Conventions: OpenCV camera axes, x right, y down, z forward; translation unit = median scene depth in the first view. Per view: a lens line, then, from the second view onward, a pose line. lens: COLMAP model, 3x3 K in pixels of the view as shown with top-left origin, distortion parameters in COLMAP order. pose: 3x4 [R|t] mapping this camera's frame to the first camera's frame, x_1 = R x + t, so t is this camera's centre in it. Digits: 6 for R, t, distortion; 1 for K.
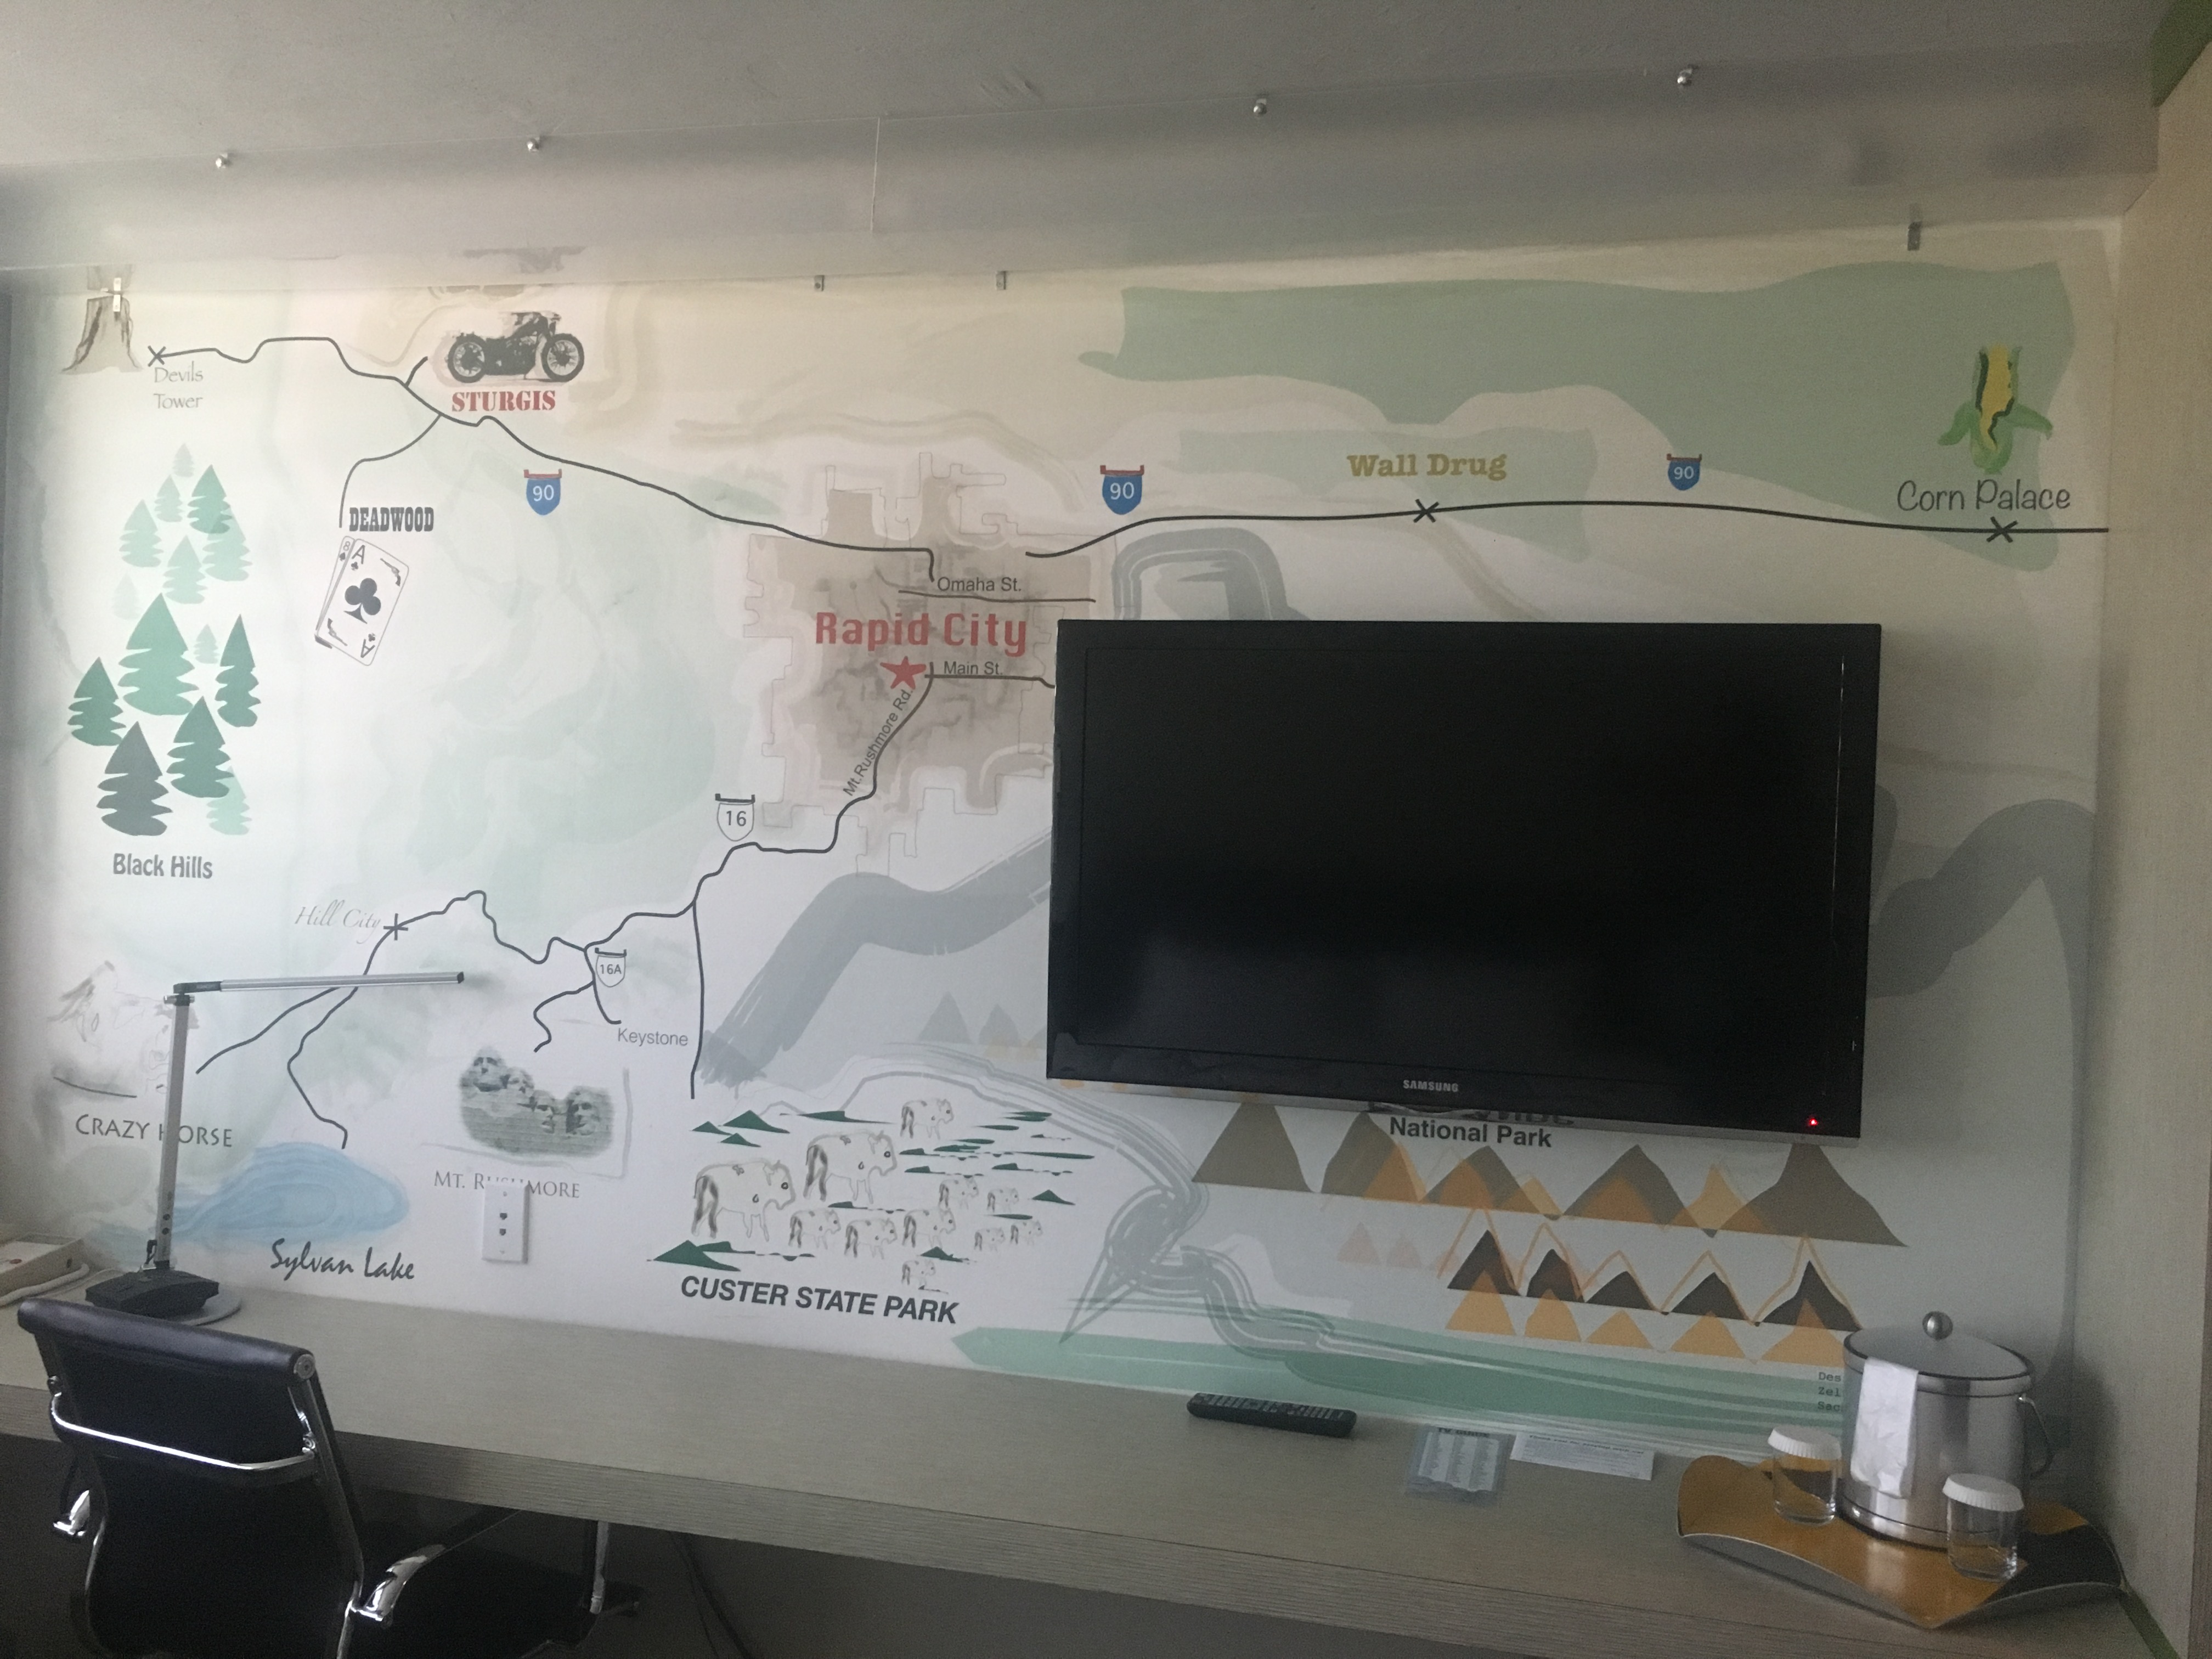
lens RADIAL K [[1888.5, 0, 1117.2], [0, 1888.5, 825.4], [0, 0, 1]] dist [0.073986, -0.091848]
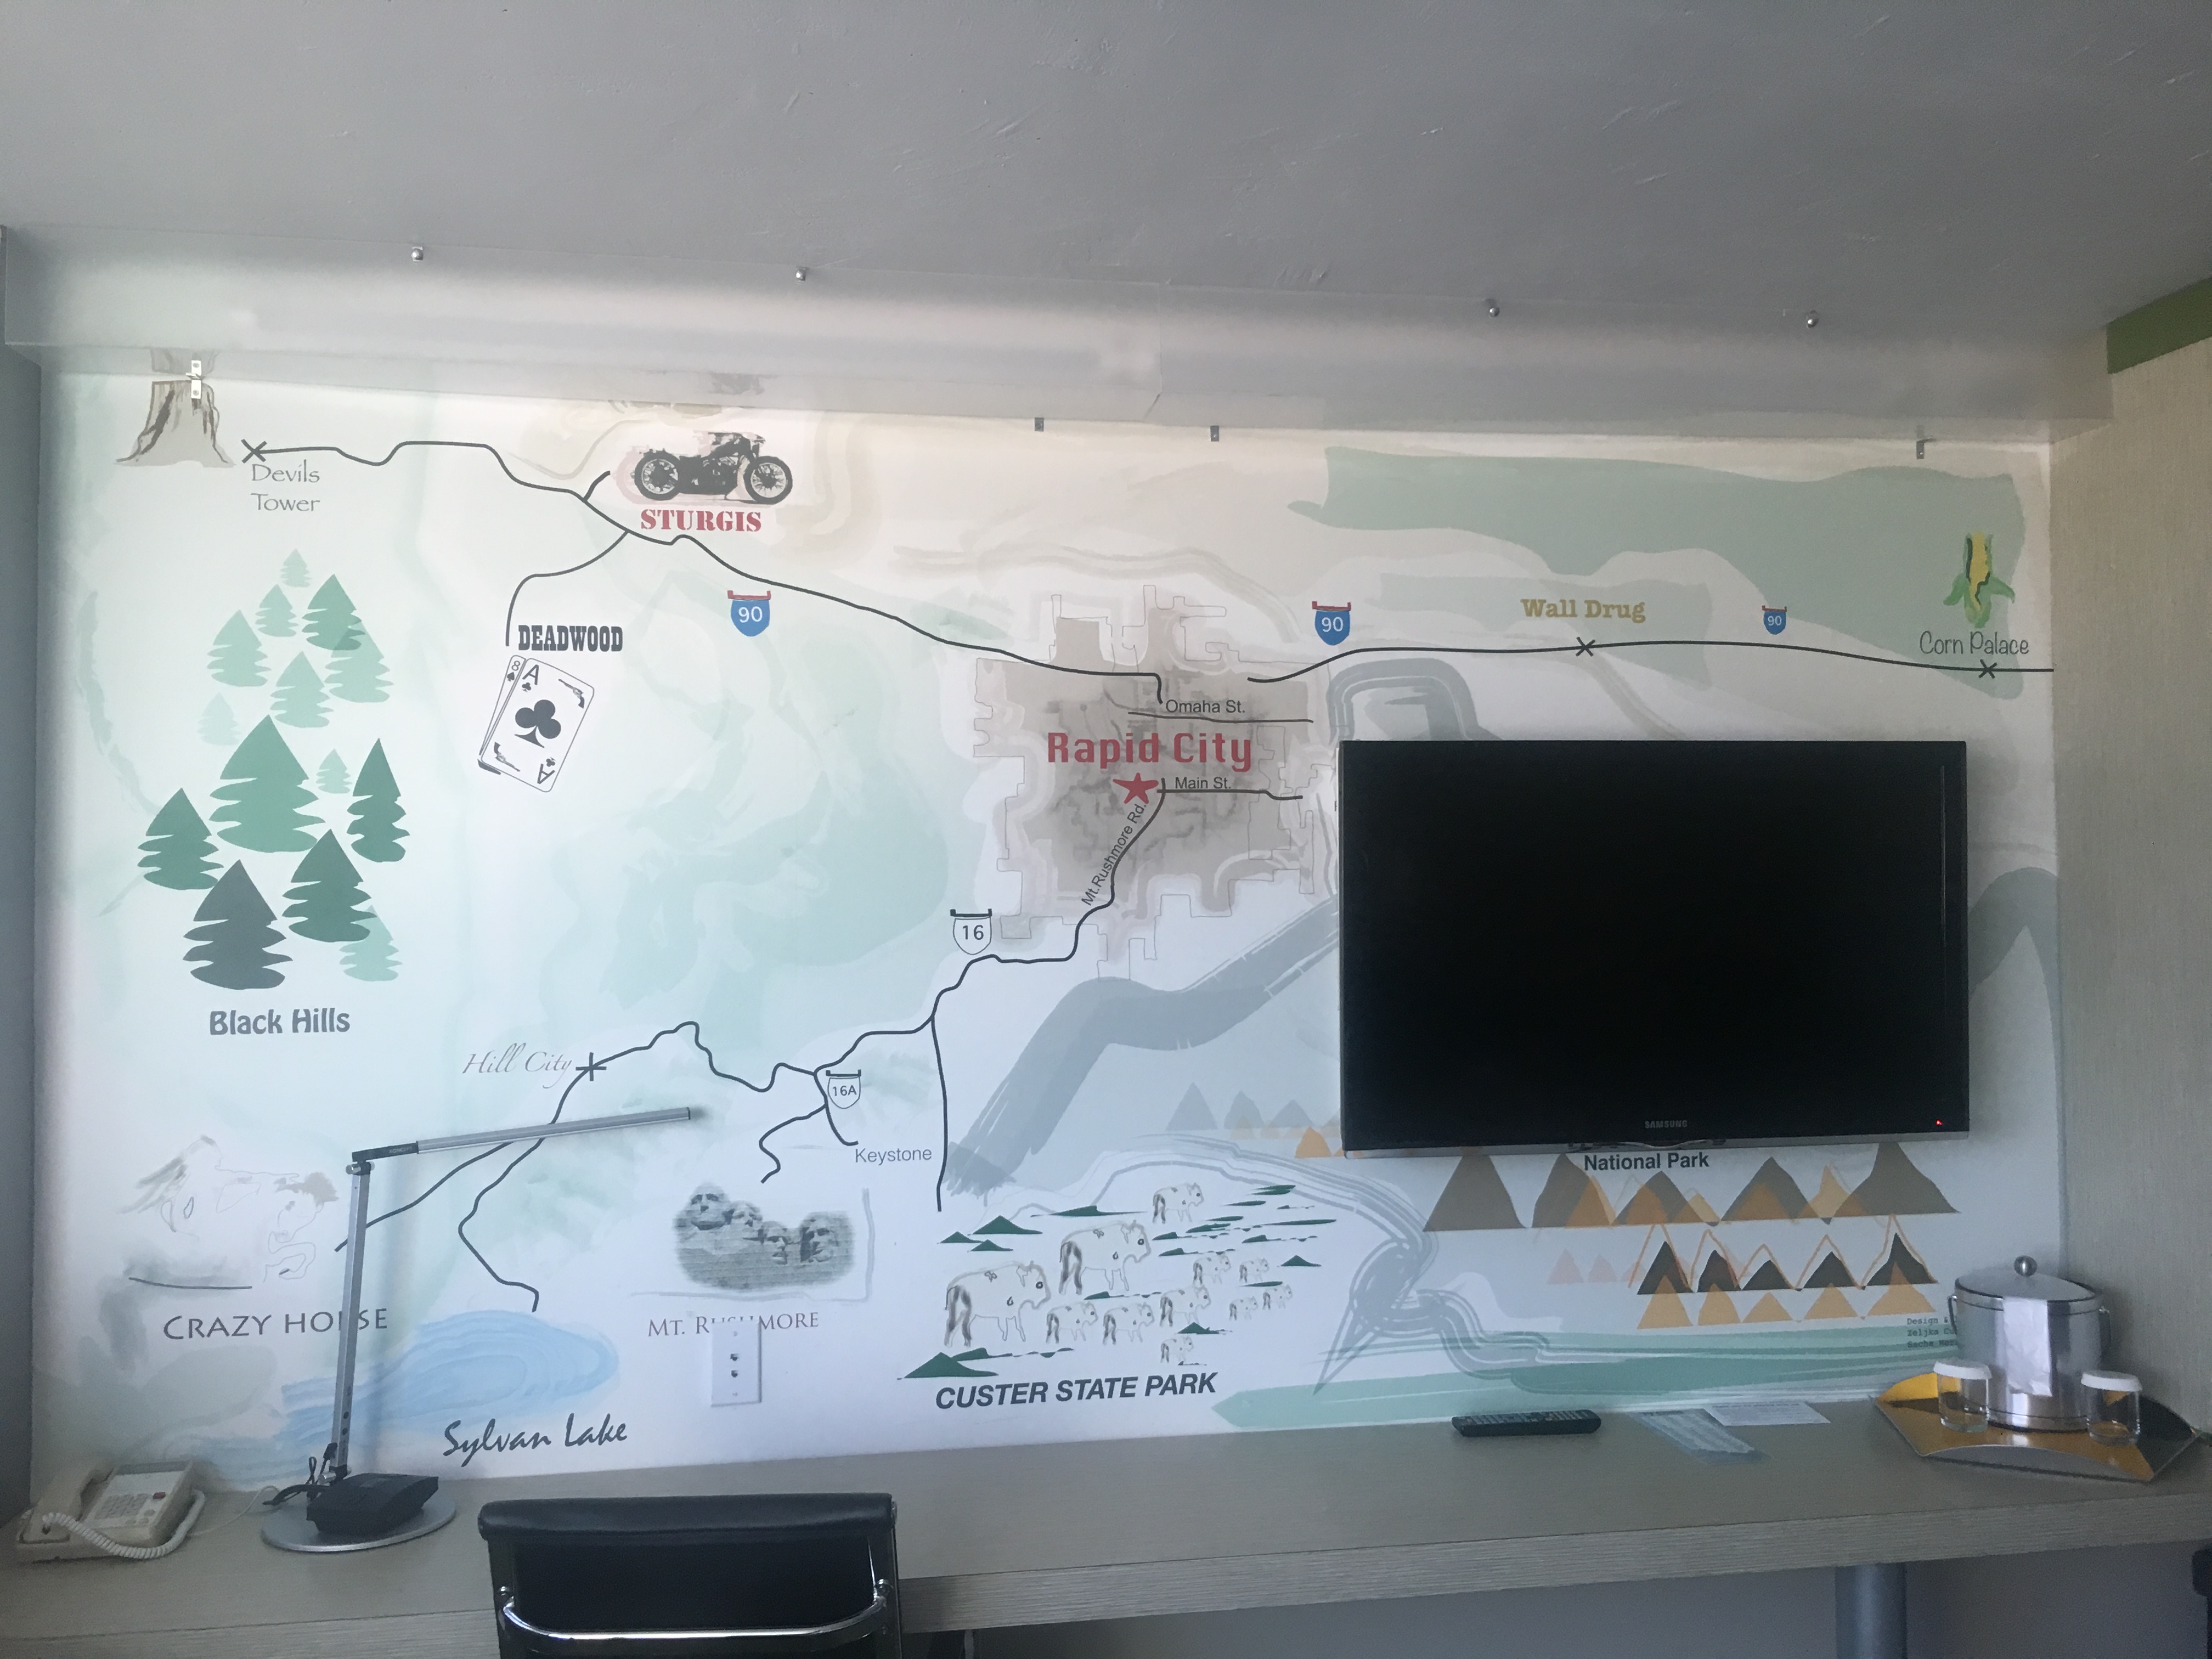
lens RADIAL K [[1888.5, 0, 1113.7], [0, 1888.5, 829.8], [0, 0, 1]] dist [0.073986, -0.091848]
pose [[0.908937, -0.030486, 0.415817, -0.565191], [0.046048, 0.998562, -0.027447, -0.028162], [-0.414383, 0.044095, 0.909034, 0.031650]]
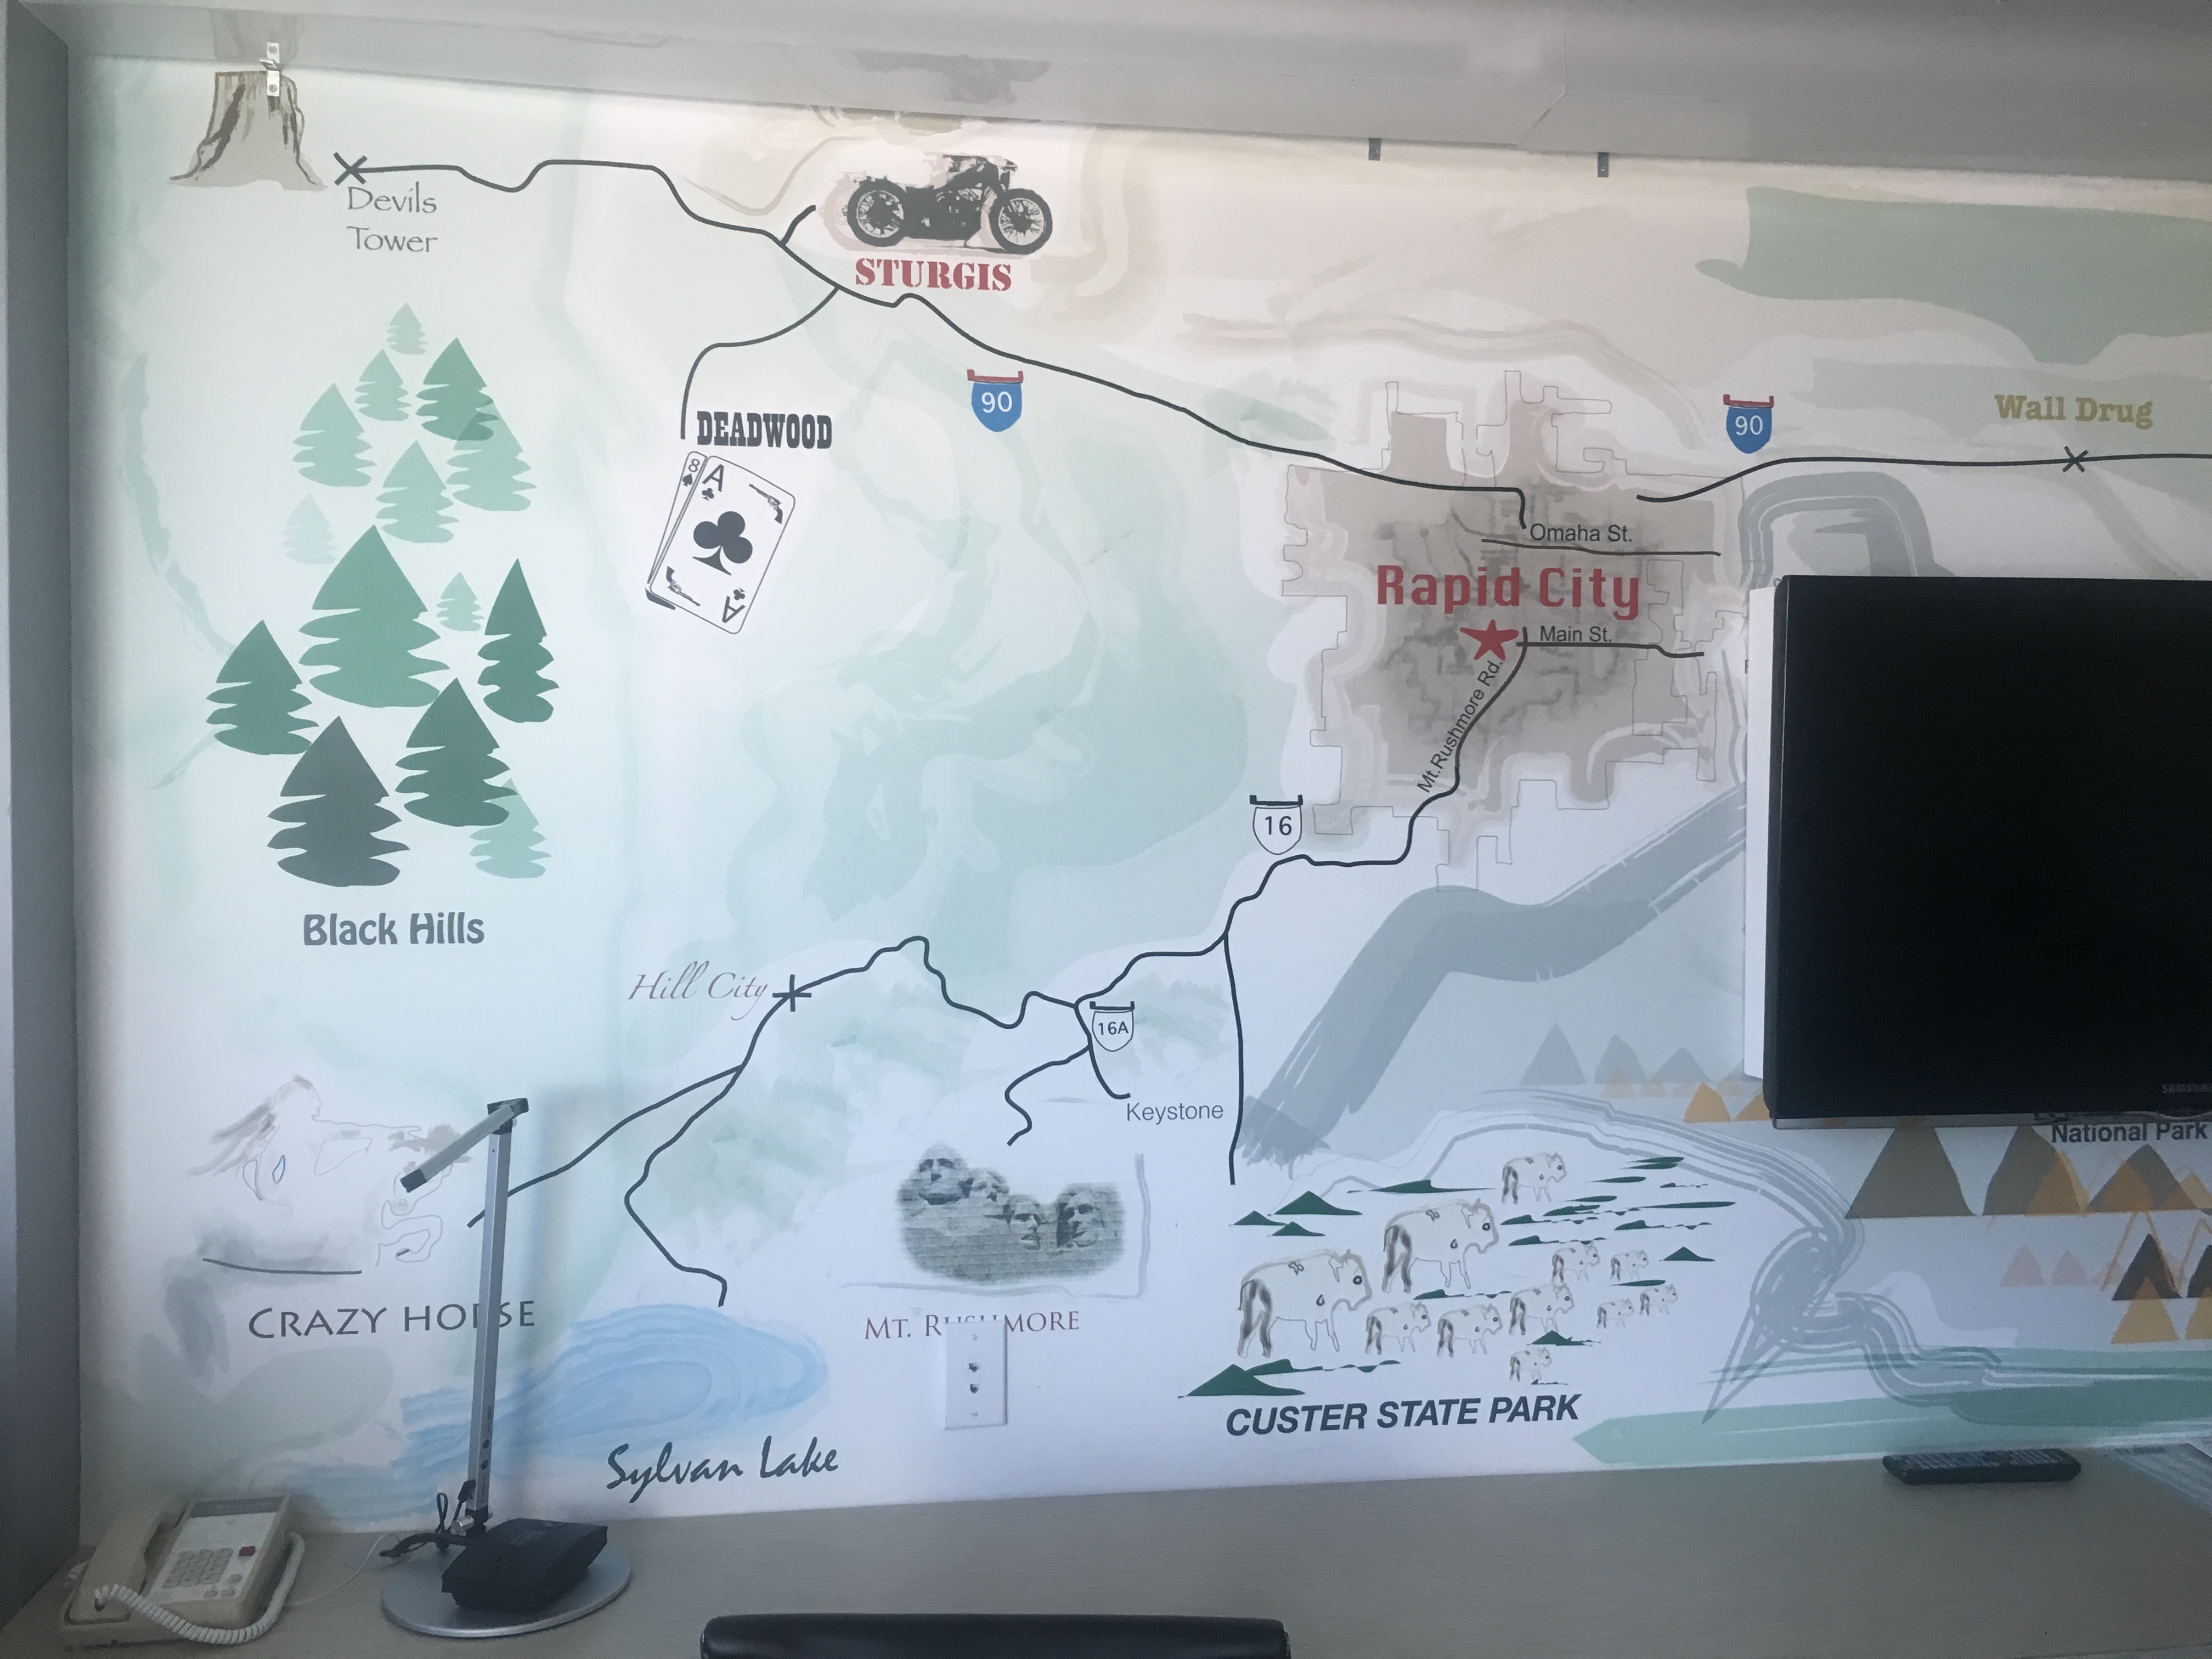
lens RADIAL K [[1888.5, 0, 1118.2], [0, 1888.5, 826.4], [0, 0, 1]] dist [0.073986, -0.091848]
pose [[0.919298, -0.041323, 0.391387, -0.579269], [0.033697, 0.999085, 0.026337, -0.026842], [-0.392117, -0.011023, 0.919849, 0.304626]]
